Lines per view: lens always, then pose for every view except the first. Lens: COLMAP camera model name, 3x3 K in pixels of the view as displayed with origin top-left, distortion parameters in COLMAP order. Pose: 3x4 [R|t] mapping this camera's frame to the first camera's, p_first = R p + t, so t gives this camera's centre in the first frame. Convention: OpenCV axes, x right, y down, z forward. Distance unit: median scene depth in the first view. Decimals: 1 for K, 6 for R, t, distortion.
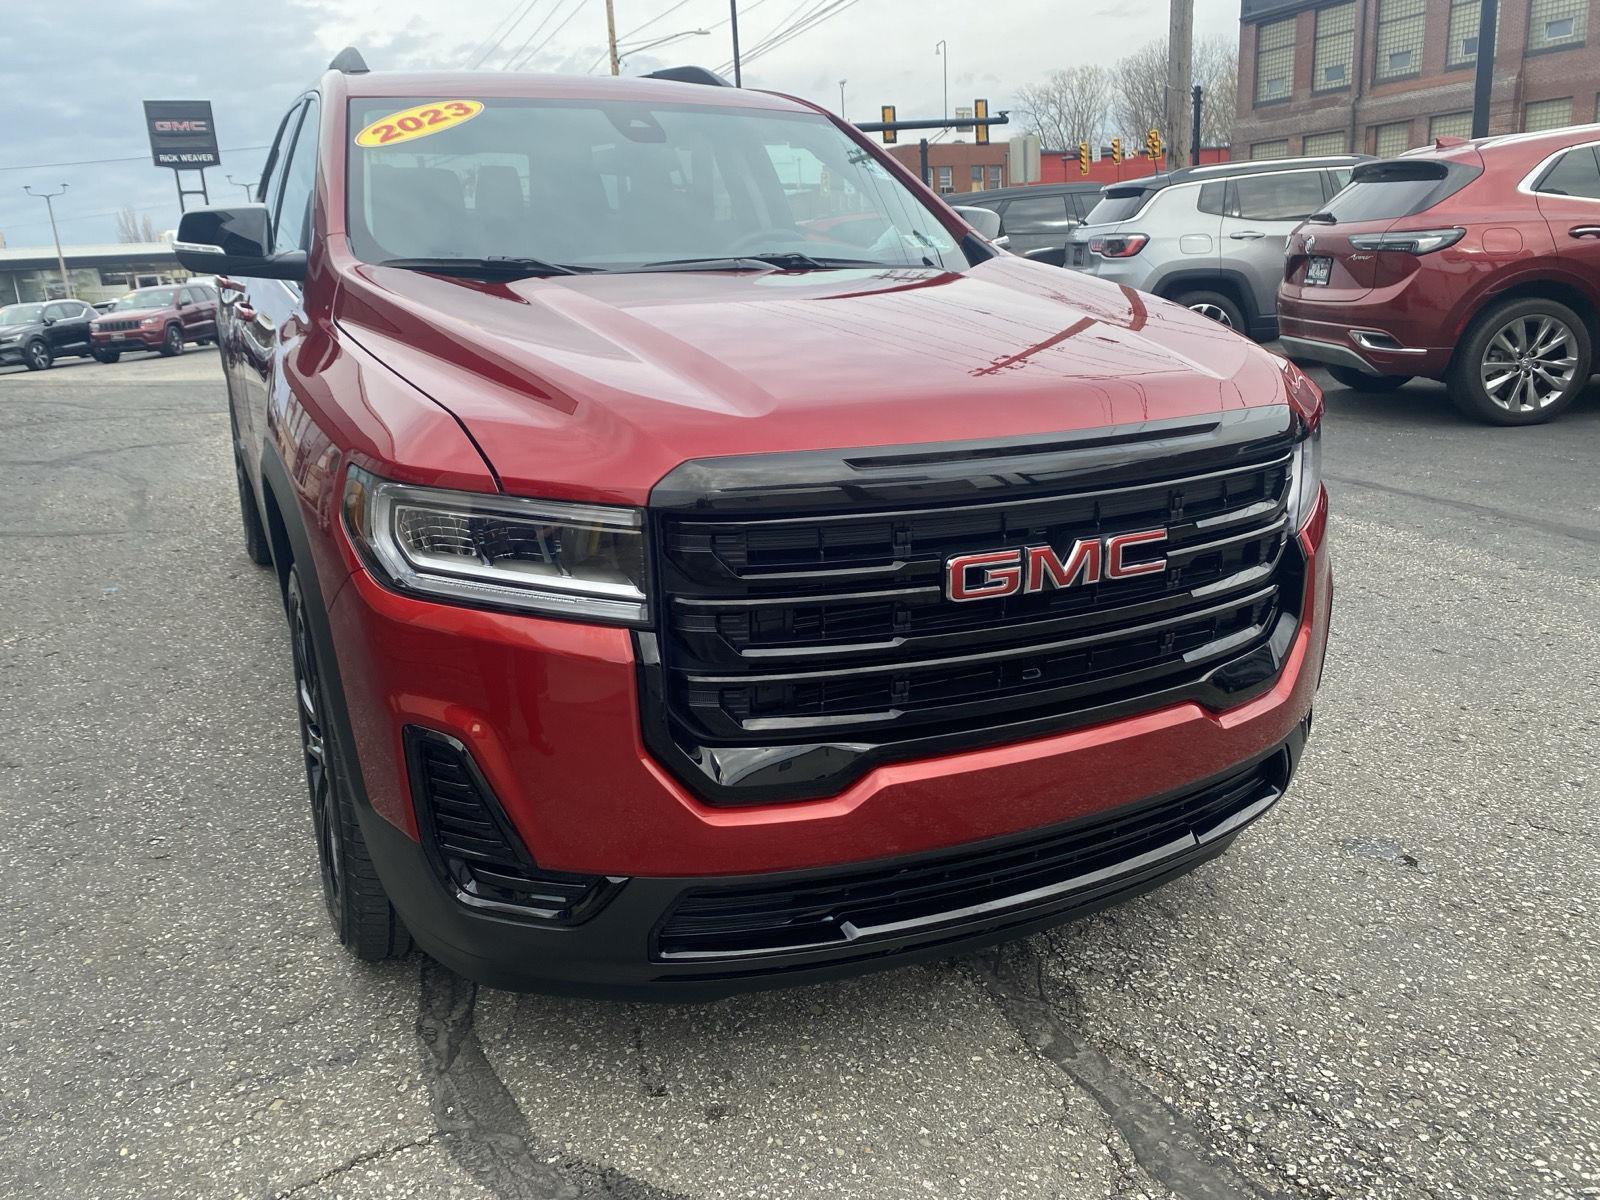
lens RADIAL K [[1220.9, 0, 775.8], [0, 1220.9, 589.2], [0, 0, 1]] dist [0.025031, -0.017163]
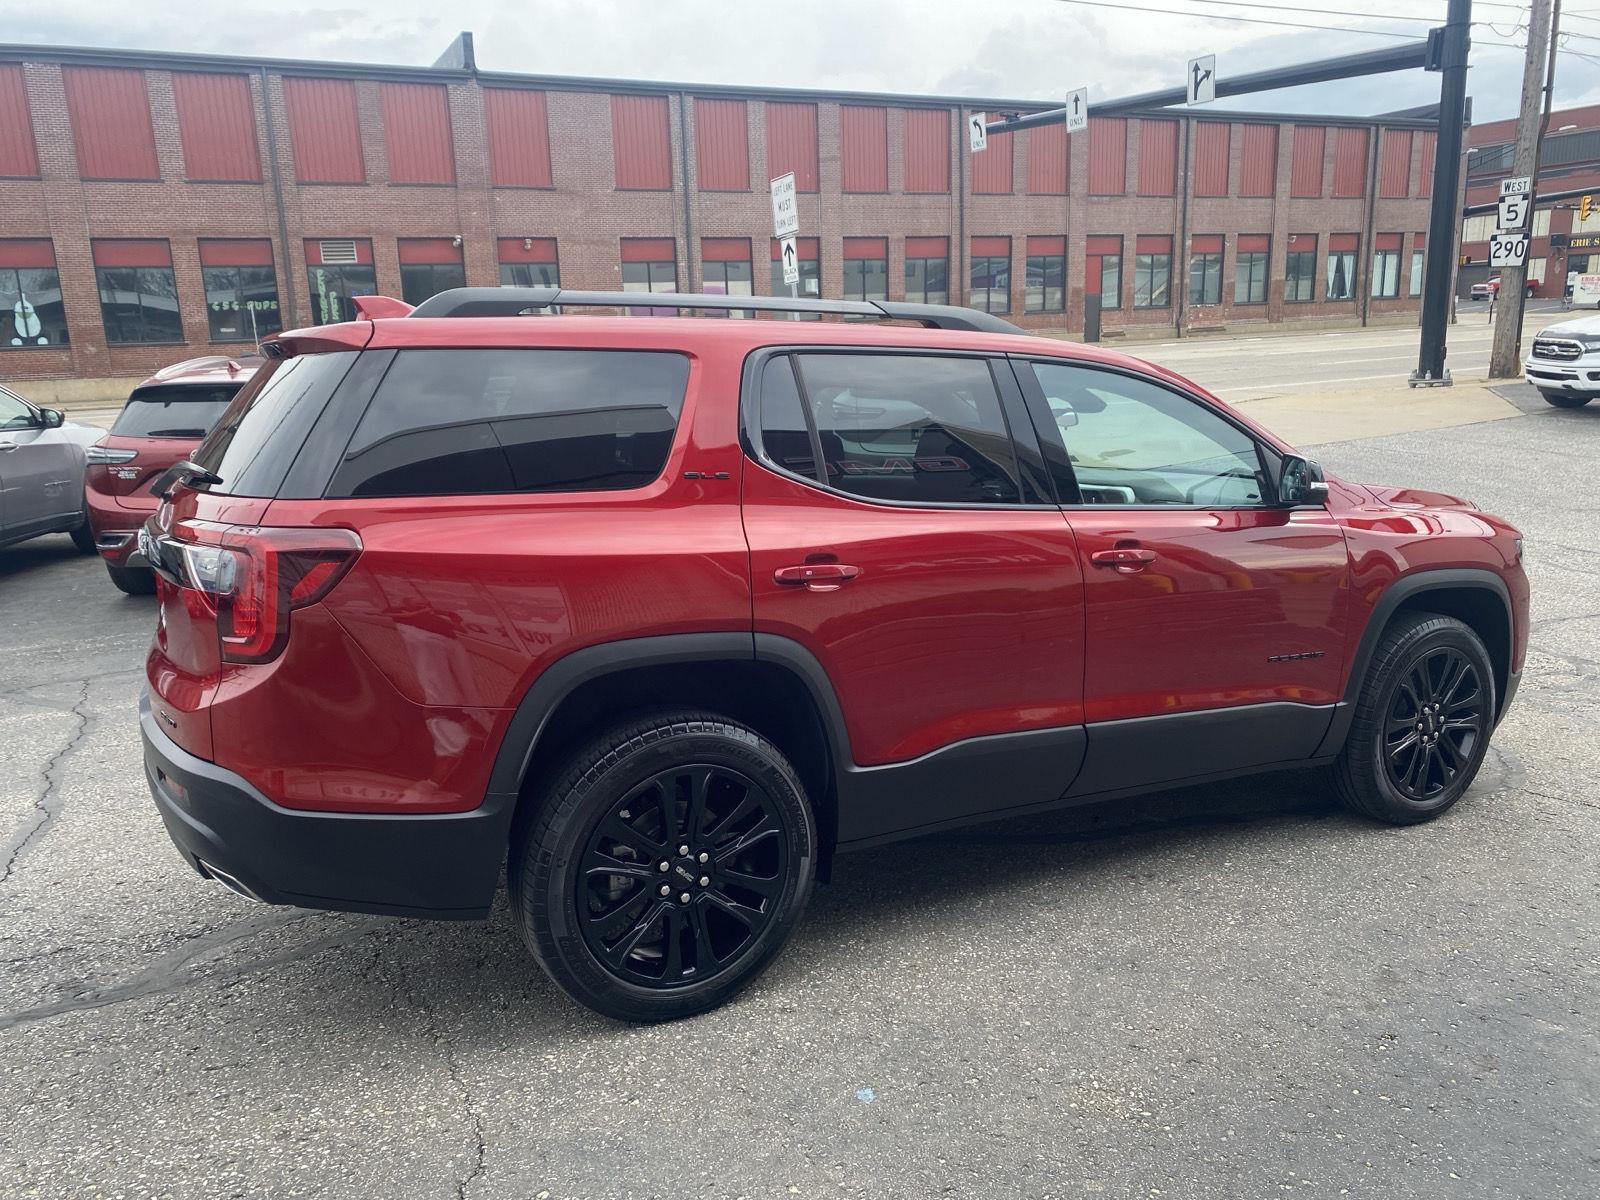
lens RADIAL K [[1220.9, 0, 800.6], [0, 1220.9, 609.9], [0, 0, 1]] dist [0.025031, -0.017163]
pose [[-0.067588, -0.173573, 0.982499, -2.262147], [0.296485, 0.936772, 0.185891, -0.715363], [-0.952643, 0.303860, -0.011853, 2.005966]]
